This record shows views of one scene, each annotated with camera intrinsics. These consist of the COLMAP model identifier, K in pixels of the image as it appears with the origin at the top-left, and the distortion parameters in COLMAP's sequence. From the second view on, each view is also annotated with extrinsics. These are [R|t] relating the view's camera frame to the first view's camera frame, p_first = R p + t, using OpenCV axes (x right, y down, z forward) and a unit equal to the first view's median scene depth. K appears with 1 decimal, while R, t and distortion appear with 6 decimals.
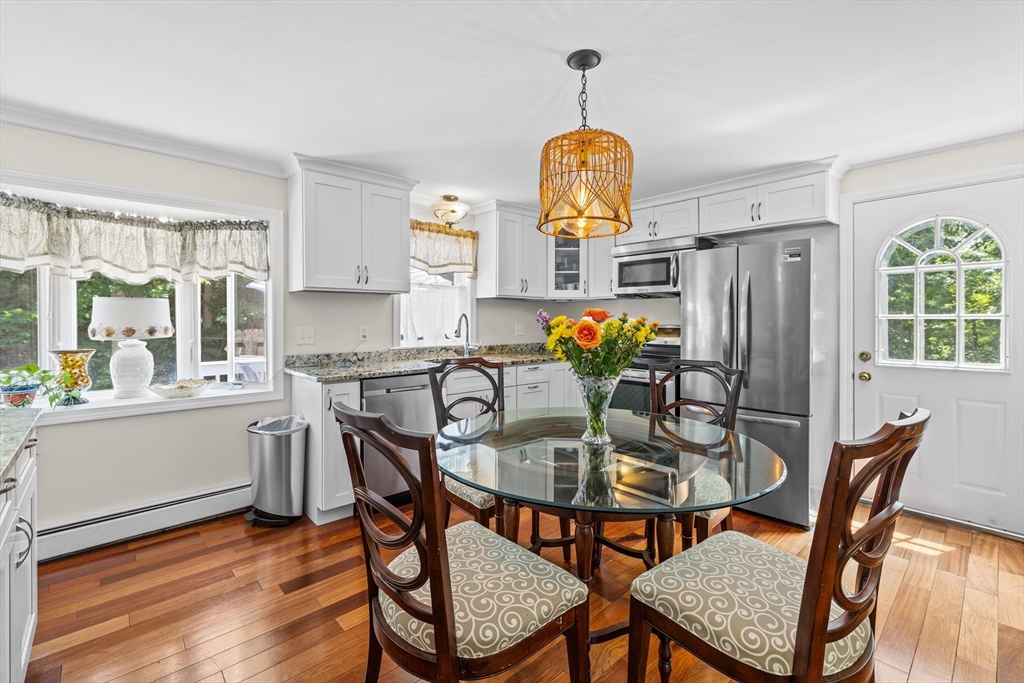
lens RADIAL K [[444.9, 0, 507.0], [0, 444.9, 321.9], [0, 0, 1]] dist [-0.001517, 0.001237]
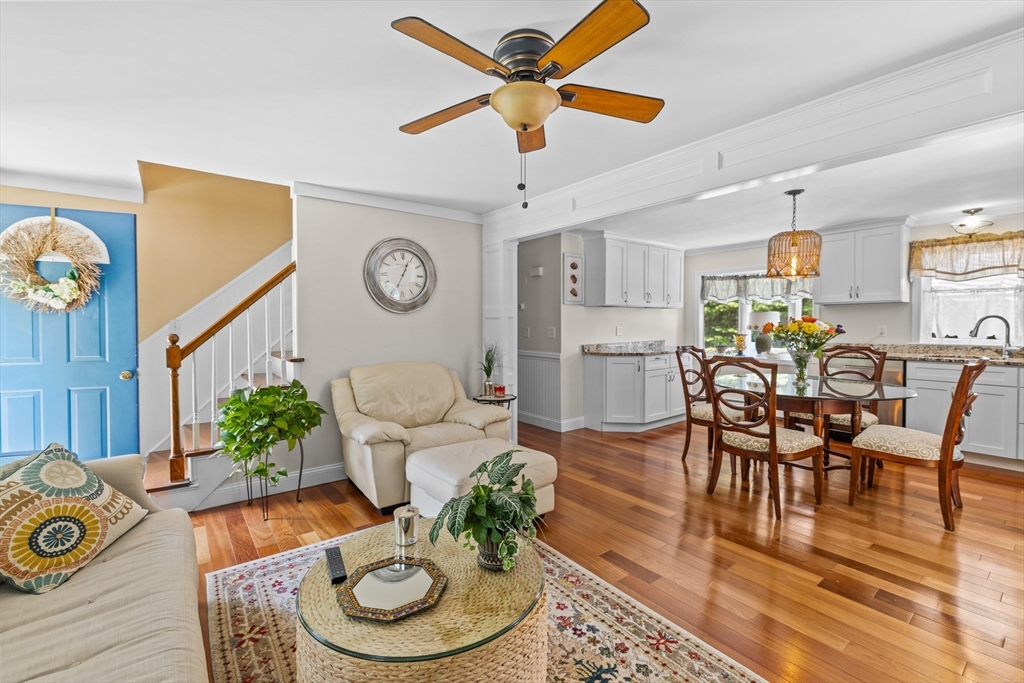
lens RADIAL K [[444.9, 0, 508.8], [0, 444.9, 331.7], [0, 0, 1]] dist [-0.001517, 0.001237]
pose [[-0.075349, 0.020183, -0.996953, 1.328074], [0.000016, 0.999795, 0.020239, -0.001255], [0.997157, 0.001509, -0.075334, -0.074989]]
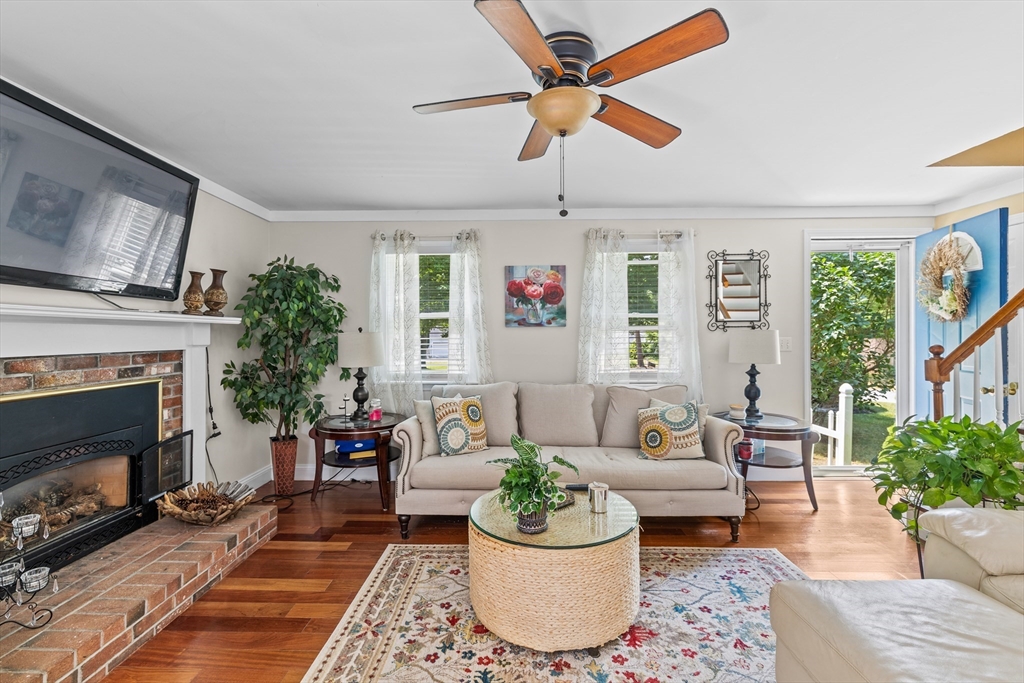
lens RADIAL K [[444.9, 0, 508.2], [0, 444.9, 337.2], [0, 0, 1]] dist [-0.001517, 0.001237]
pose [[-0.733492, 0.000979, 0.679698, 0.435062], [0.006241, 0.999967, 0.005295, -0.001680], [-0.679670, 0.008126, -0.733473, 0.349325]]
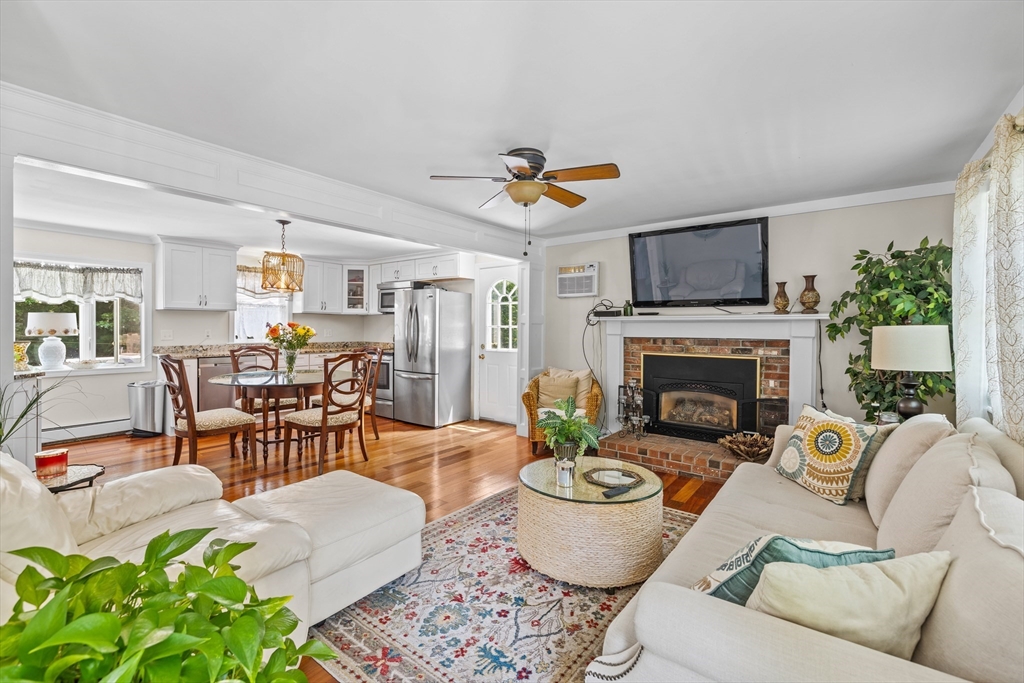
lens RADIAL K [[444.9, 0, 509.8], [0, 444.9, 332.0], [0, 0, 1]] dist [-0.001517, 0.001237]
pose [[0.983365, 0.004928, 0.181575, 0.563079], [-0.006033, 0.999967, 0.005530, 0.001630], [-0.181541, -0.006534, 0.983362, -0.971199]]
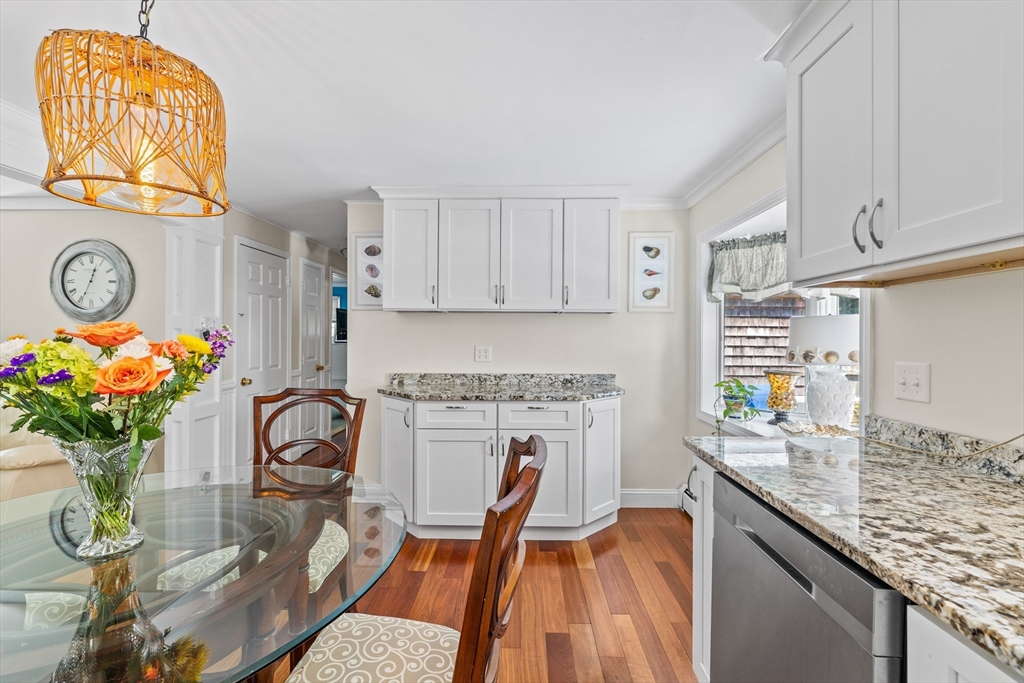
lens RADIAL K [[444.9, 0, 510.5], [0, 444.9, 335.5], [0, 0, 1]] dist [-0.001517, 0.001237]
pose [[-0.690251, -0.010562, -0.723493, 0.155815], [-0.011133, 0.999930, -0.003976, -0.007346], [0.723485, 0.005310, -0.690320, 1.068954]]
